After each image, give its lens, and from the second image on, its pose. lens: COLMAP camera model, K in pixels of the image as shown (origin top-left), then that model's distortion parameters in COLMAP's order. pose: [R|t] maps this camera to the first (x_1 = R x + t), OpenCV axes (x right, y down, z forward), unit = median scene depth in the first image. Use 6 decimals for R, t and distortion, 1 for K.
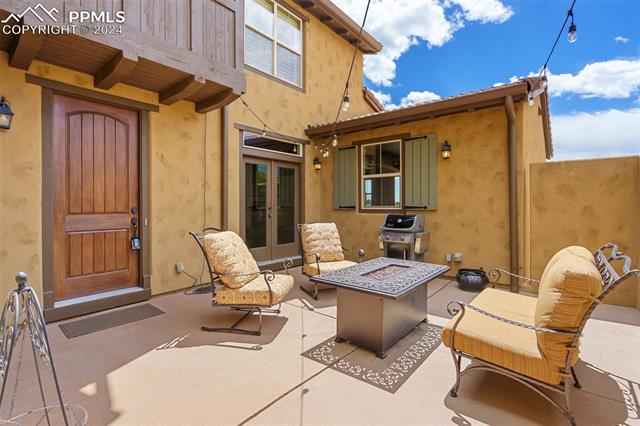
lens RADIAL K [[294.5, 0, 321.7], [0, 294.5, 209.9], [0, 0, 1]] dist [-0.008374, 0.001181]
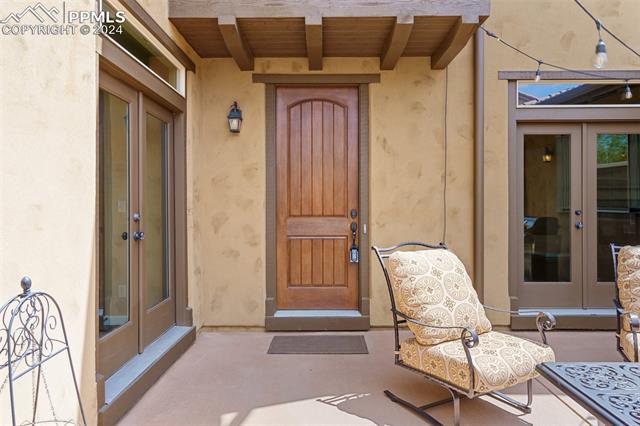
lens RADIAL K [[419.2, 0, 319.5], [0, 419.2, 209.2], [0, 0, 1]] dist [-0.007350, 0.000426]
pose [[0.633760, 0.005570, -0.773509, 0.197225], [-0.011524, 0.999931, -0.002241, -0.006805], [0.773444, 0.010334, 0.633781, 0.240009]]
